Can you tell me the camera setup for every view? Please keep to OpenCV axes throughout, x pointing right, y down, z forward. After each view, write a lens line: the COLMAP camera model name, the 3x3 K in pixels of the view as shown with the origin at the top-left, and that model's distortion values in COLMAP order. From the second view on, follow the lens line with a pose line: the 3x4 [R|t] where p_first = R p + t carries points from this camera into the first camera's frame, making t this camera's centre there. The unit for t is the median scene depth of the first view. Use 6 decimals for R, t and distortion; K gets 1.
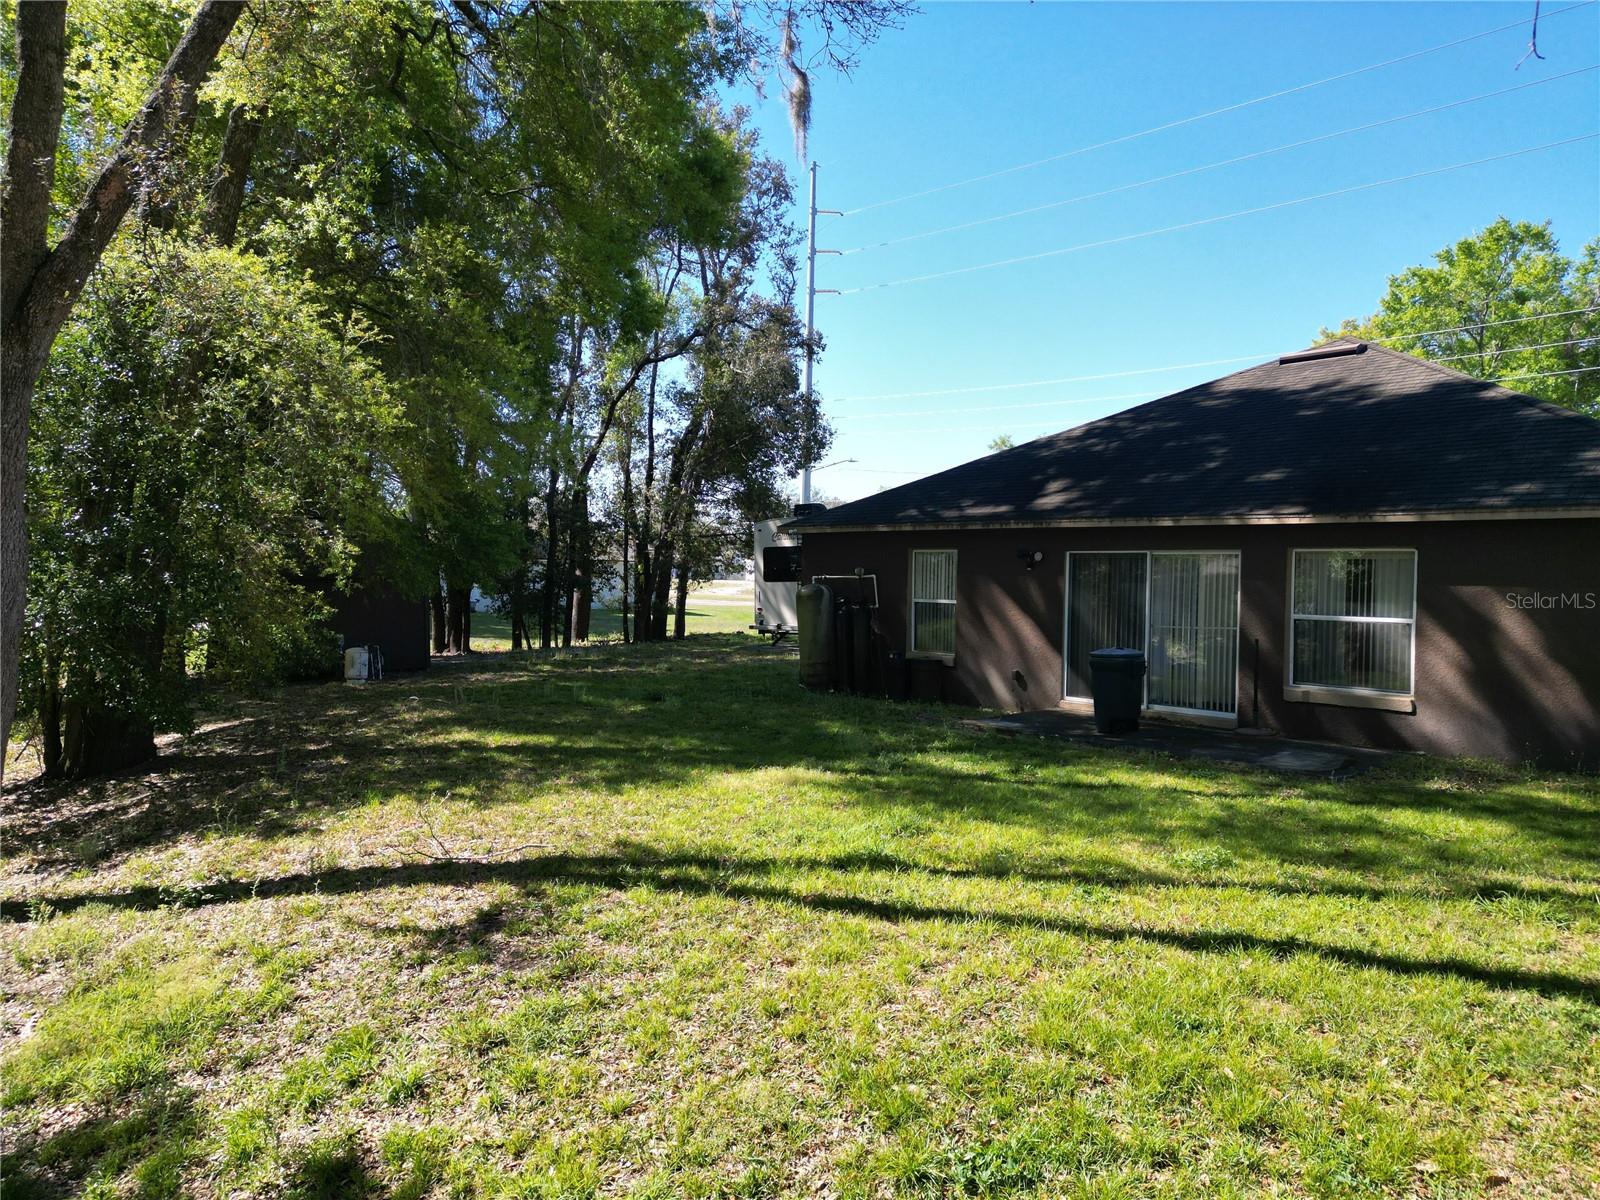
lens RADIAL K [[1124.6, 0, 799.1], [0, 1124.6, 597.9], [0, 0, 1]] dist [0.048635, -0.000426]
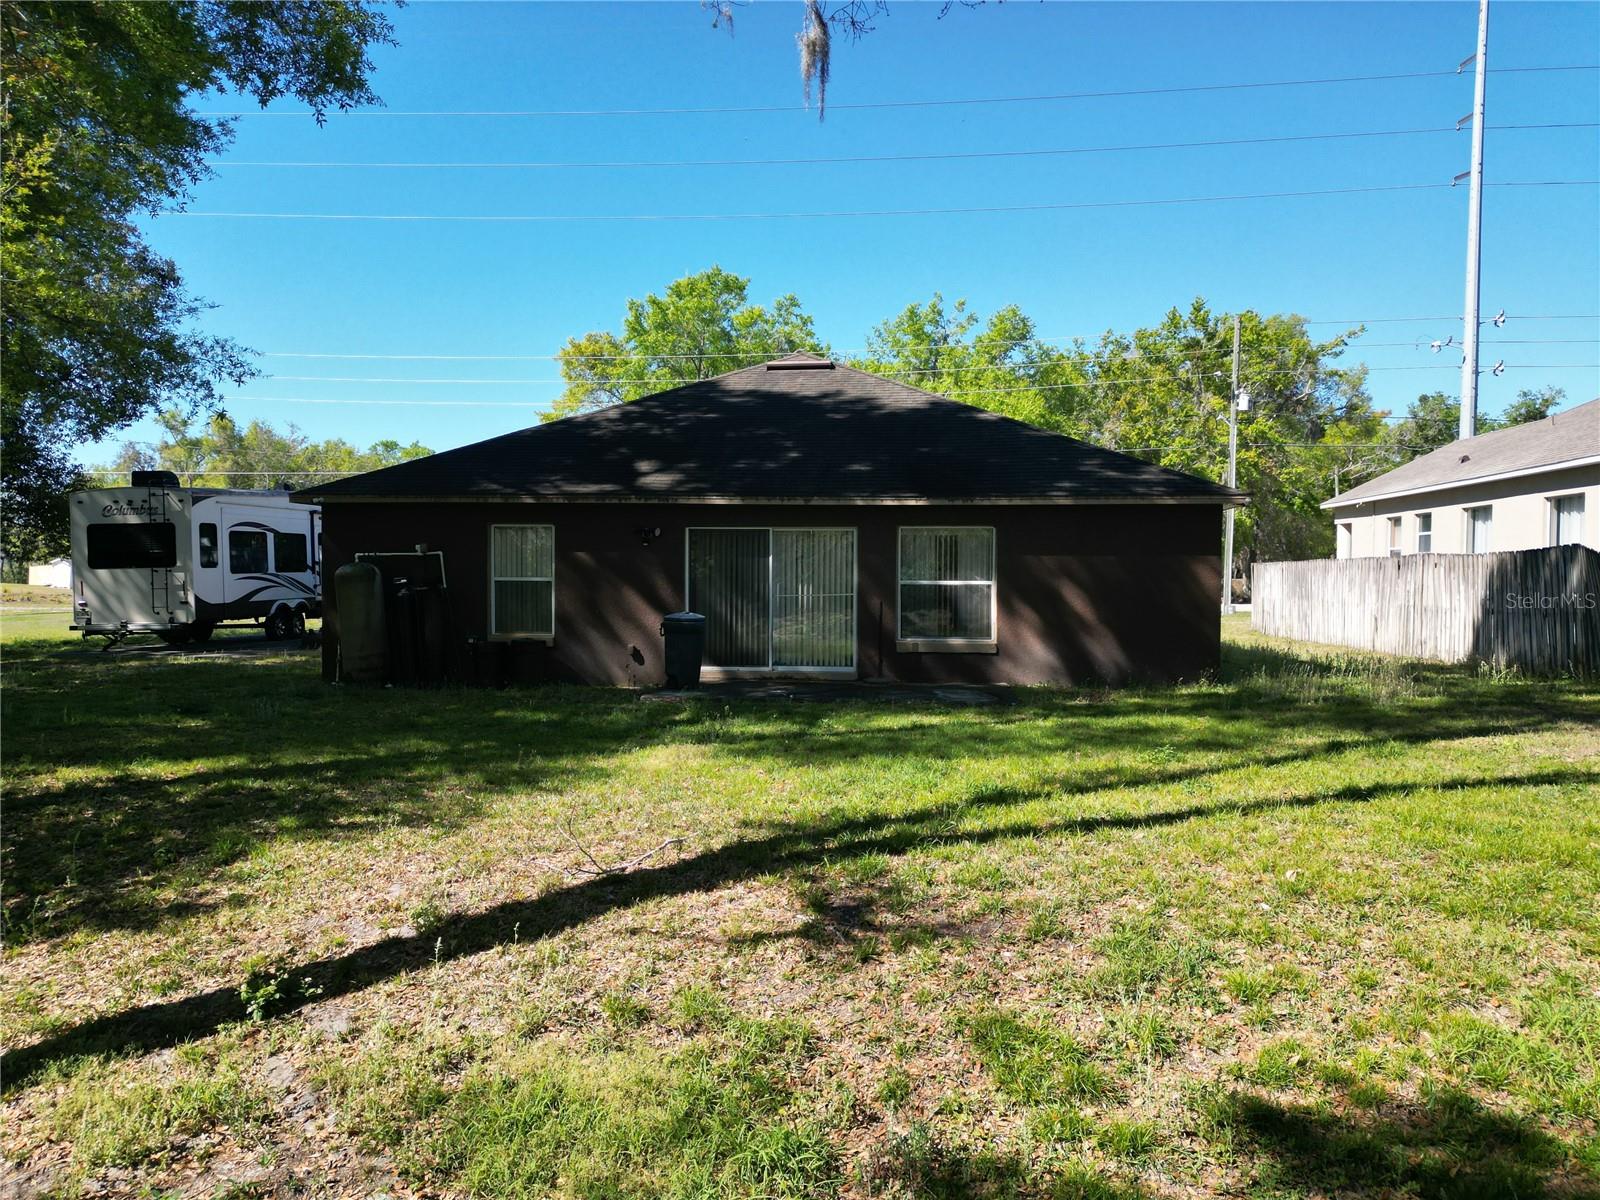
lens RADIAL K [[1124.6, 0, 800.1], [0, 1124.6, 601.4], [0, 0, 1]] dist [0.048635, -0.000426]
pose [[0.740212, -0.028069, 0.671787, -0.444059], [0.022947, 0.999601, 0.016482, 0.014085], [-0.671982, 0.003215, 0.740561, 0.183883]]
